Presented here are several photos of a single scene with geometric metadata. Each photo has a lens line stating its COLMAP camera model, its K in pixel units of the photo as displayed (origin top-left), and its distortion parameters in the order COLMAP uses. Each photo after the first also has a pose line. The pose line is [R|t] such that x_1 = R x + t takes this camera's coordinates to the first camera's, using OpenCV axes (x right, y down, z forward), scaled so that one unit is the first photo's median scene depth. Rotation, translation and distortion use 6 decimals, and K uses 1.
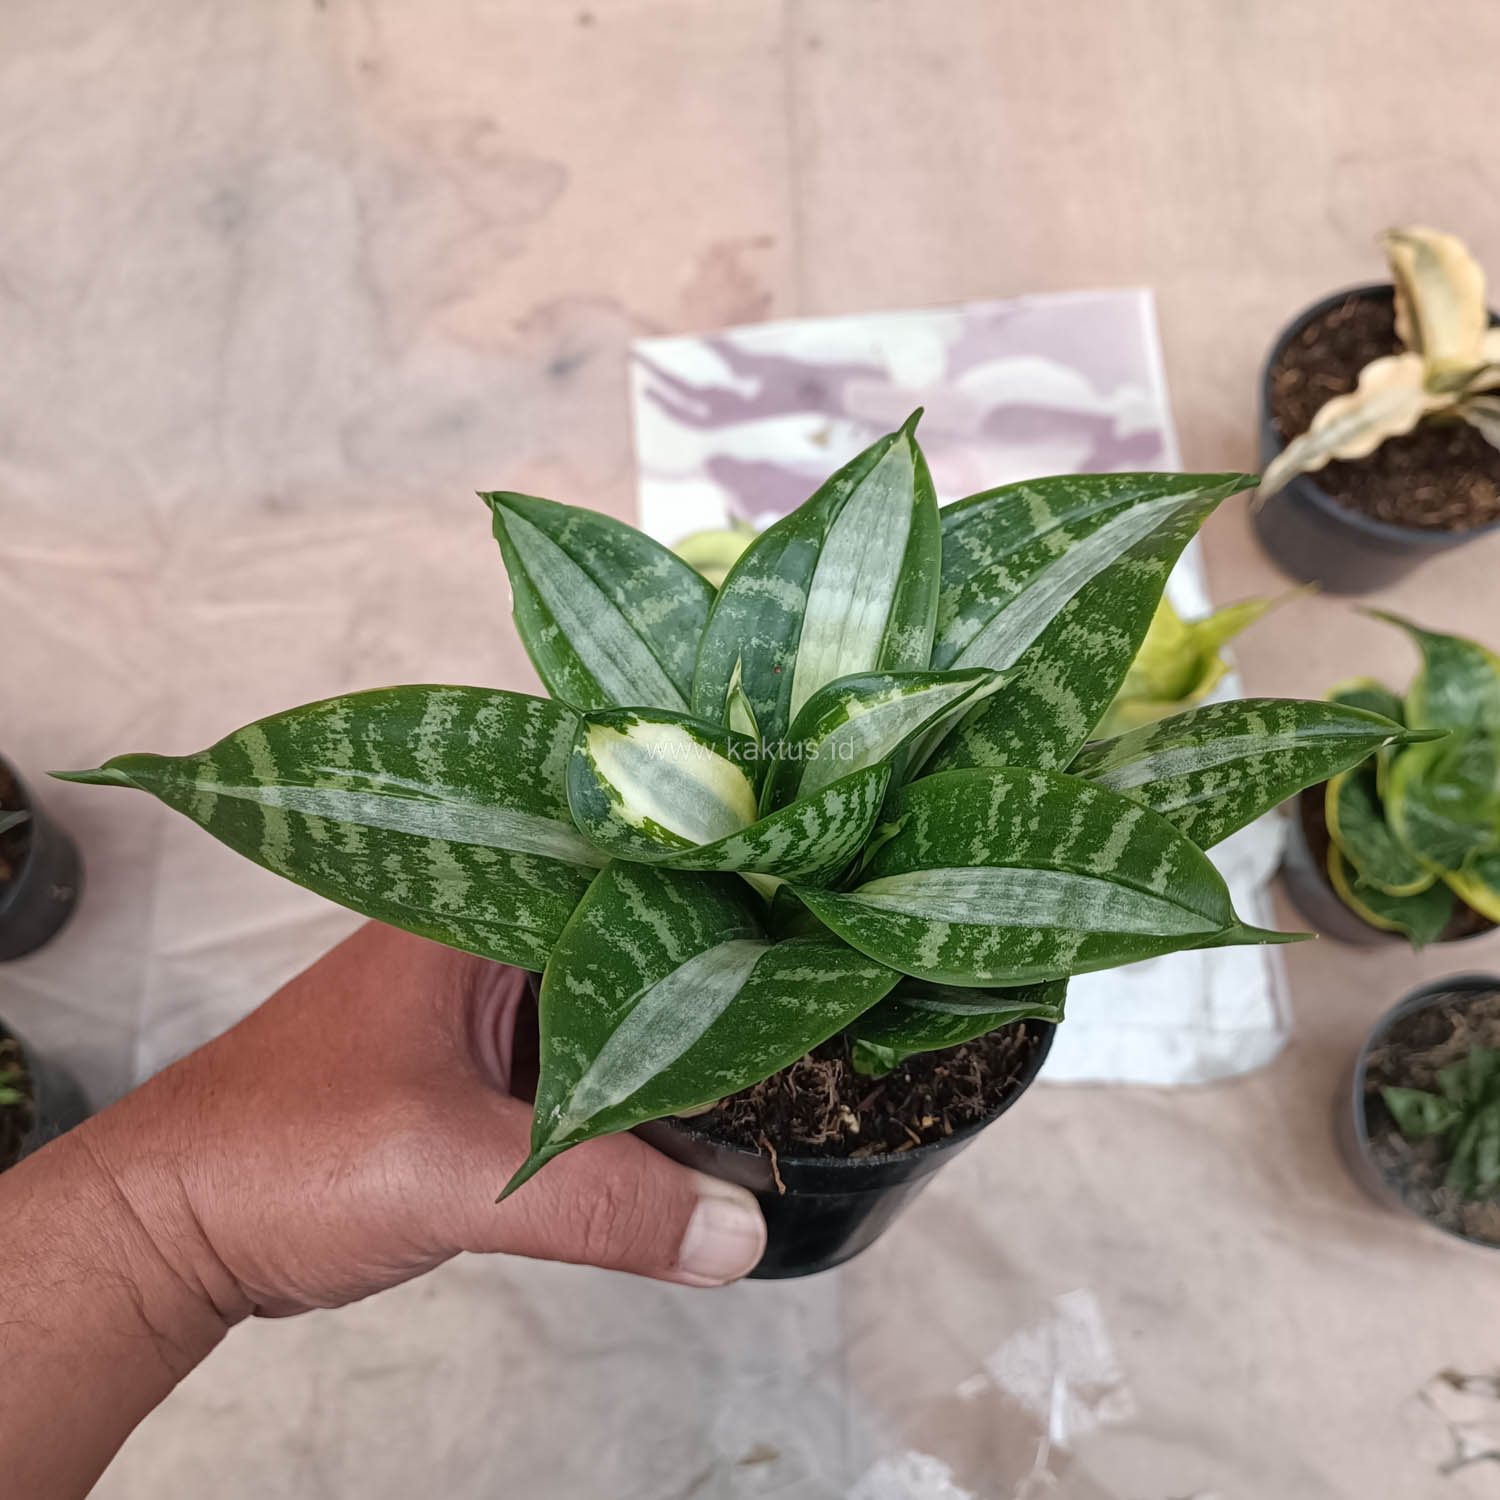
lens RADIAL K [[1498.9, 0, 750.0], [0, 1498.9, 750.0], [0, 0, 1]] dist [0.066922, -0.717773]
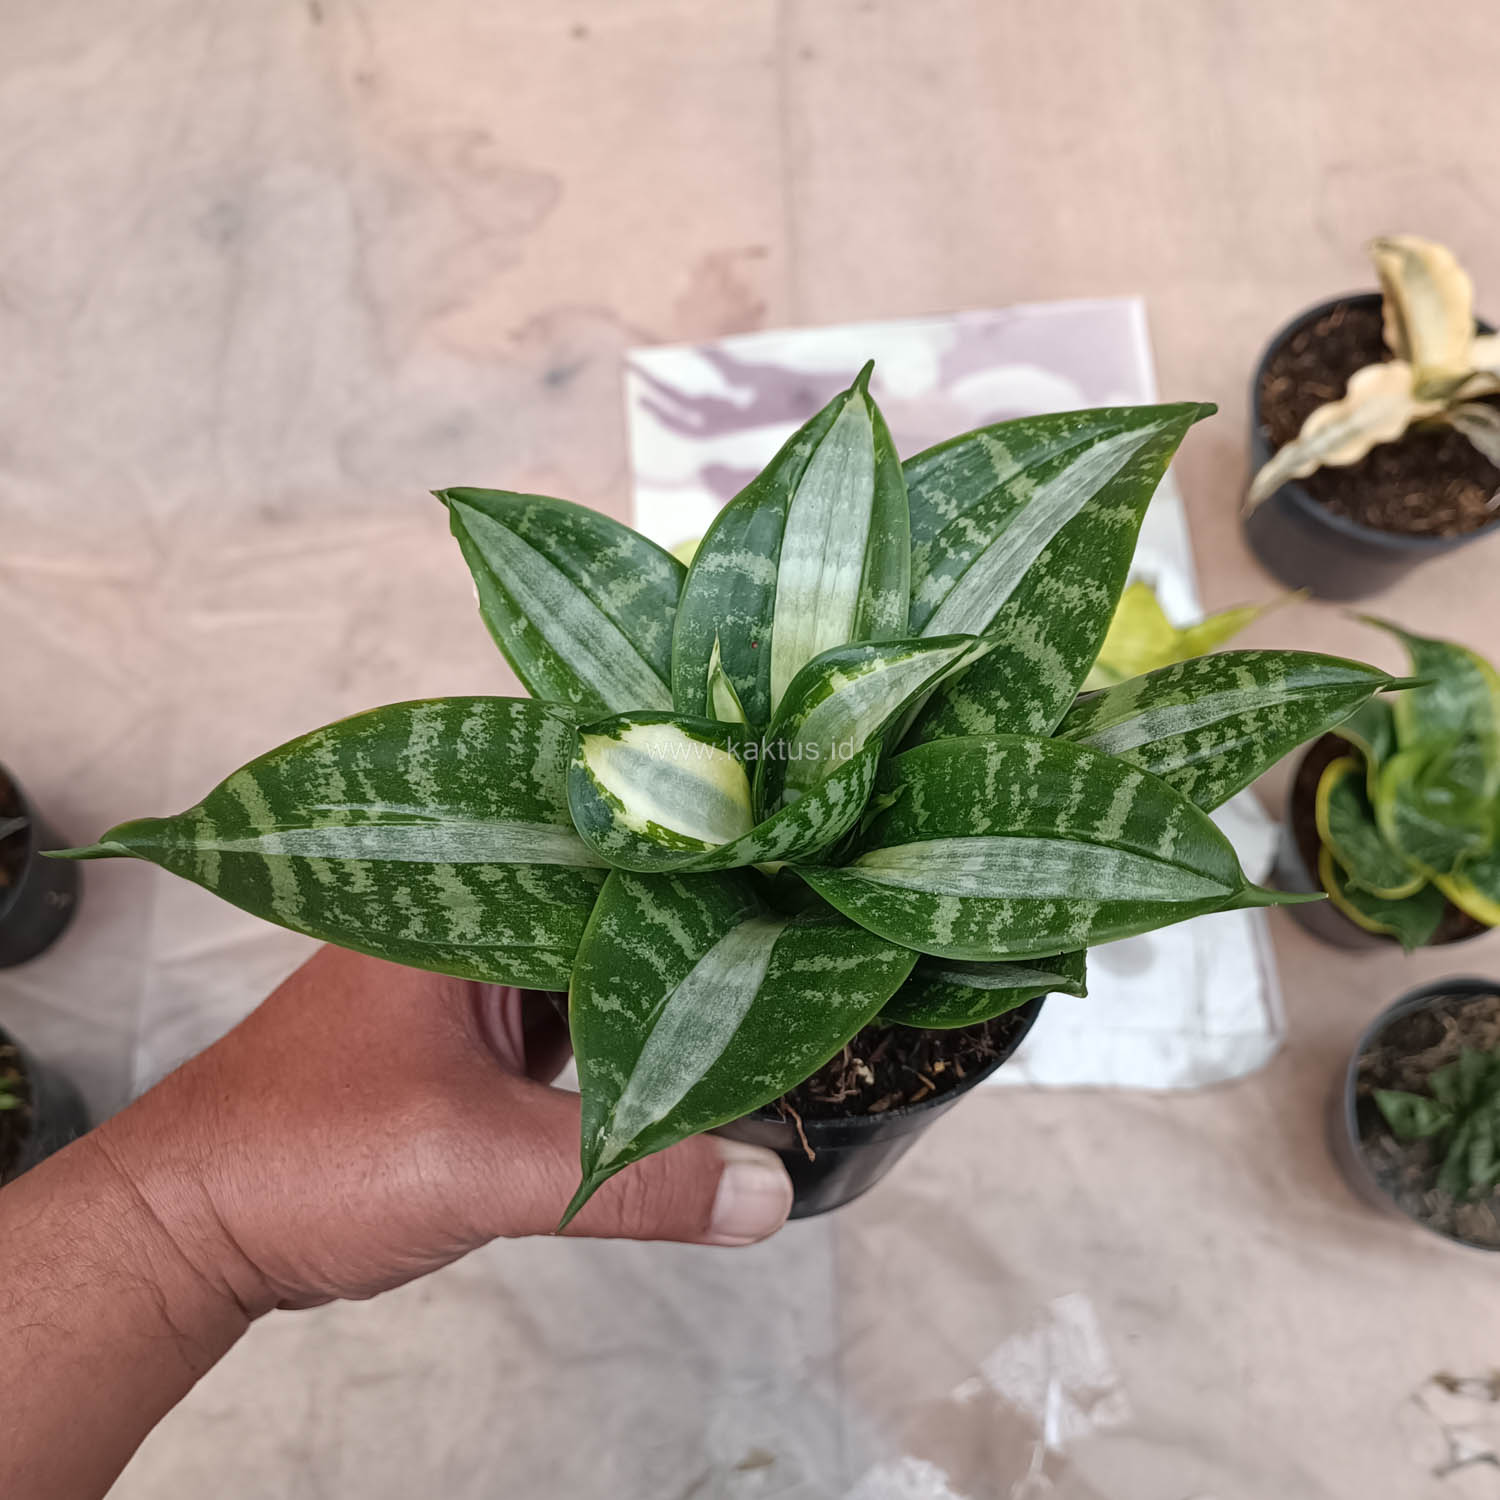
lens RADIAL K [[1498.9, 0, 750.0], [0, 1498.9, 750.0], [0, 0, 1]] dist [0.066922, -0.717773]
pose [[0.993948, -0.098047, 0.049540, -0.046743], [0.093122, 0.991257, 0.093479, -0.088354], [-0.058272, -0.088300, 0.994388, 0.005956]]
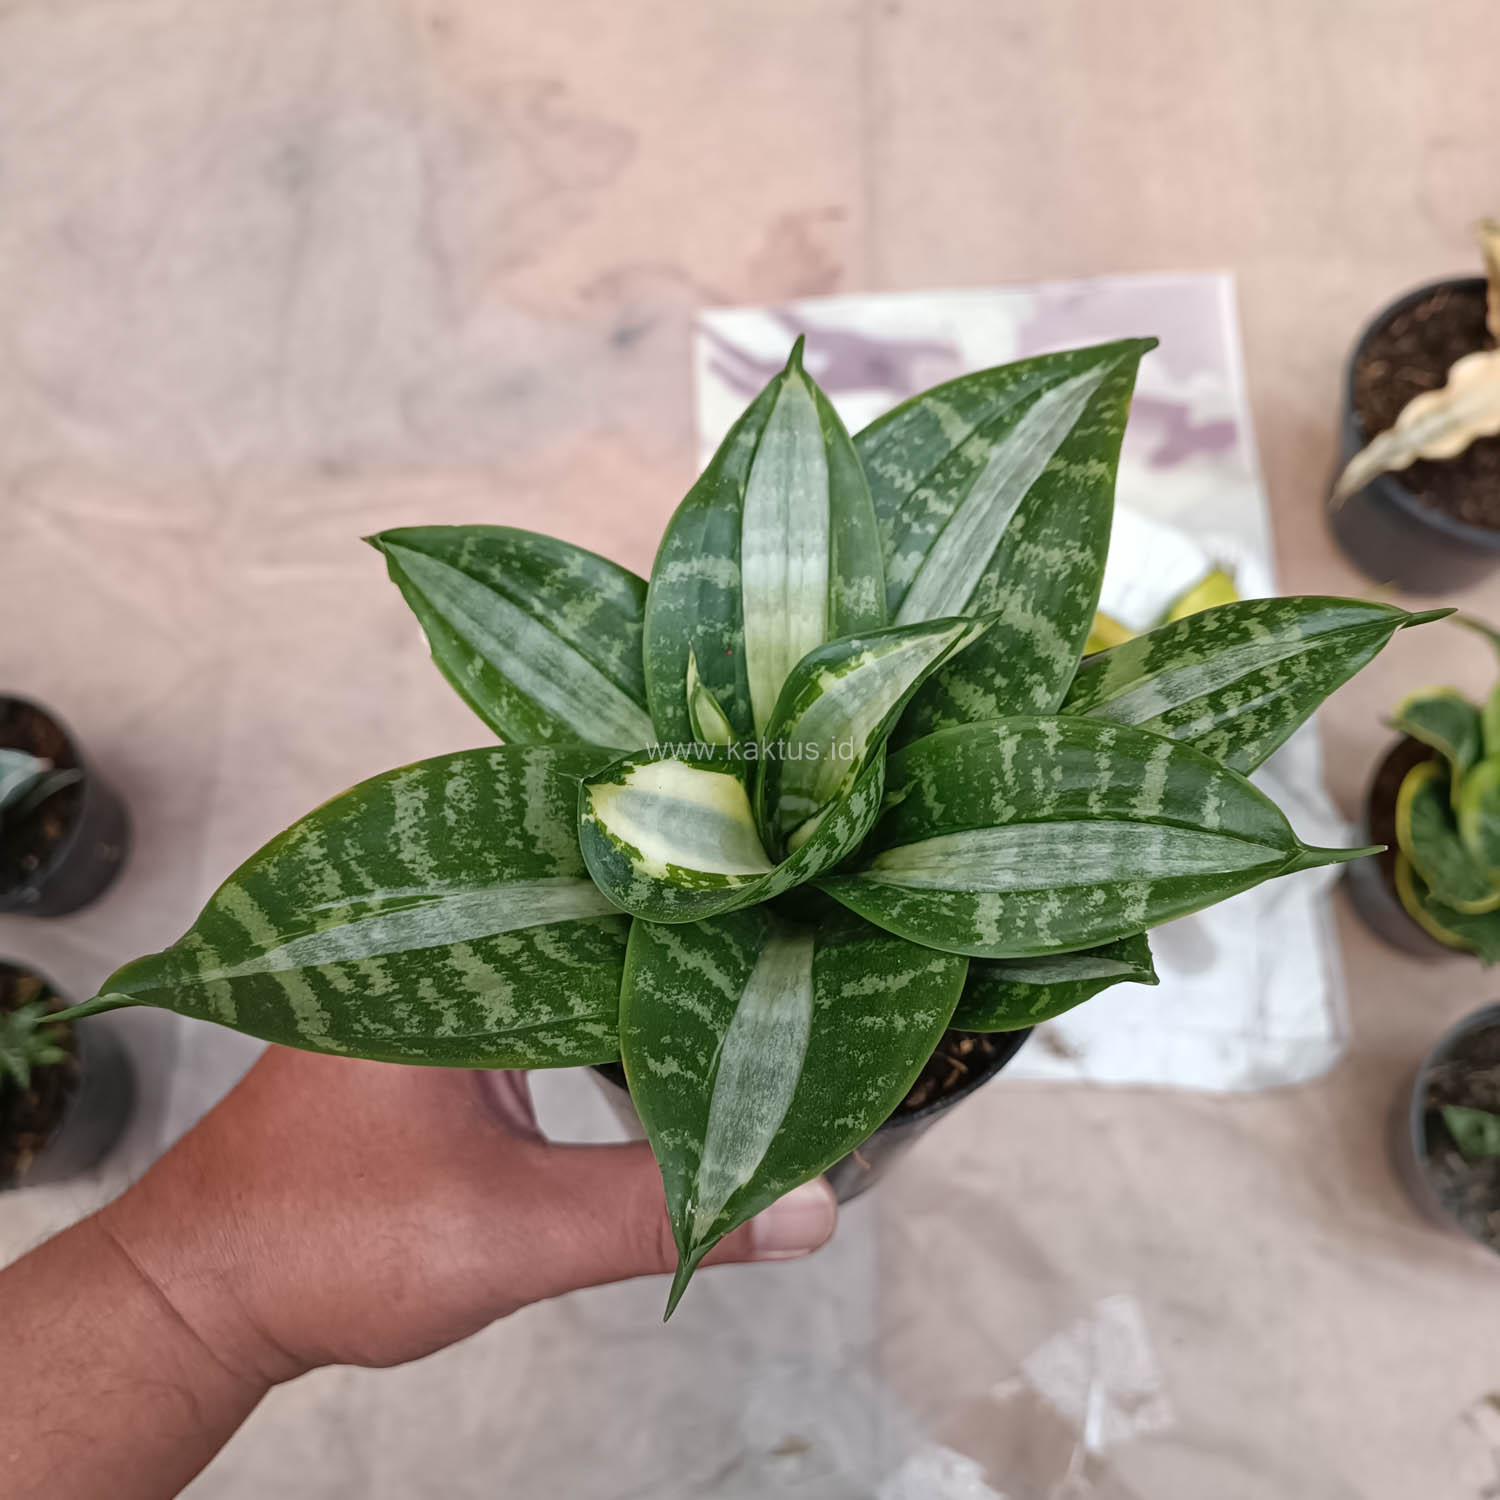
lens RADIAL K [[1512.4, 0, 748.4], [0, 1512.4, 740.3], [0, 0, 1]] dist [0.041498, -0.547224]
pose [[0.959183, -0.246759, 0.138120, -0.131900], [0.224867, 0.961727, 0.156577, -0.166989], [-0.171471, -0.119128, 0.977960, 0.065516]]
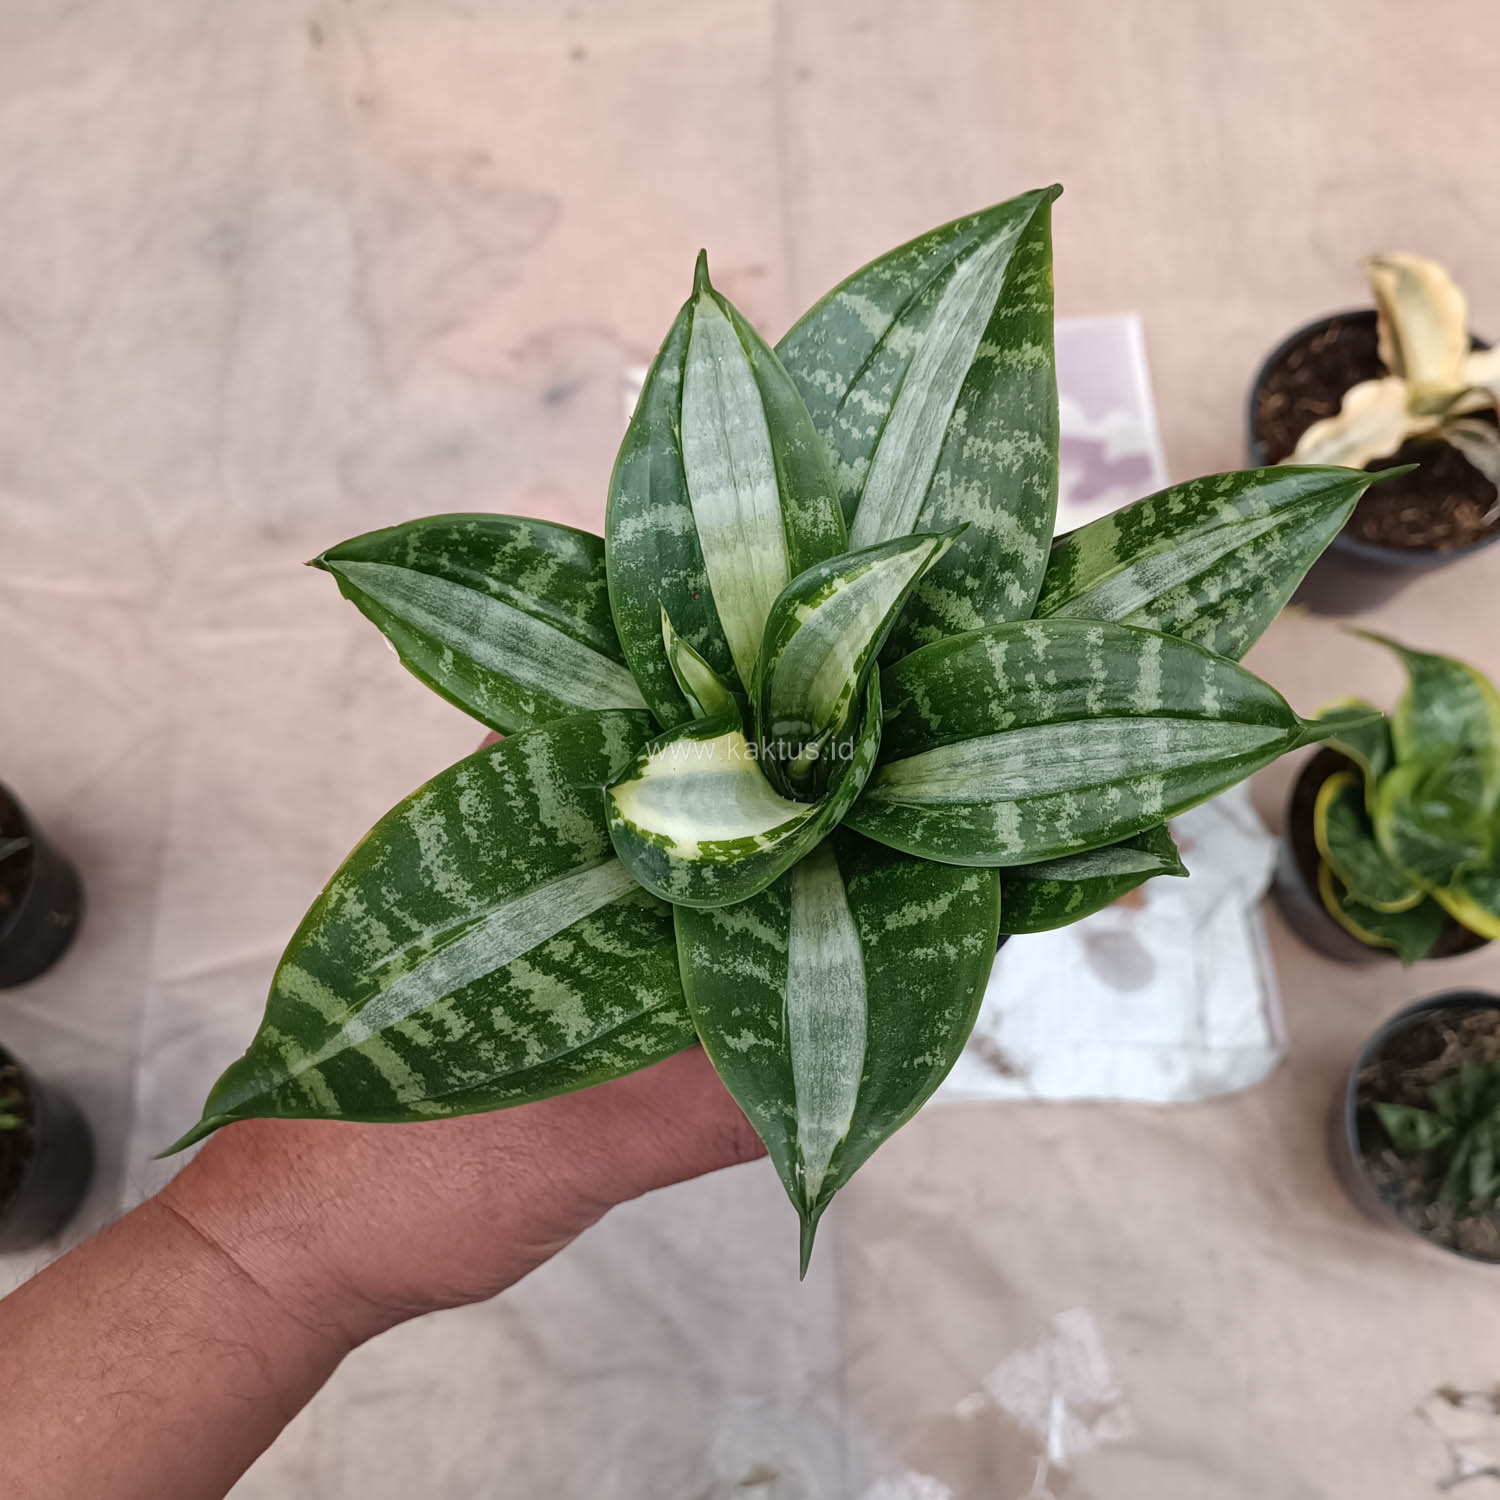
lens RADIAL K [[1512.4, 0, 748.4], [0, 1512.4, 740.3], [0, 0, 1]] dist [0.041498, -0.547224]
pose [[0.877419, -0.454564, 0.153323, -0.159194], [0.382156, 0.855502, 0.349390, -0.336532], [-0.289988, -0.247968, 0.924348, 0.104267]]
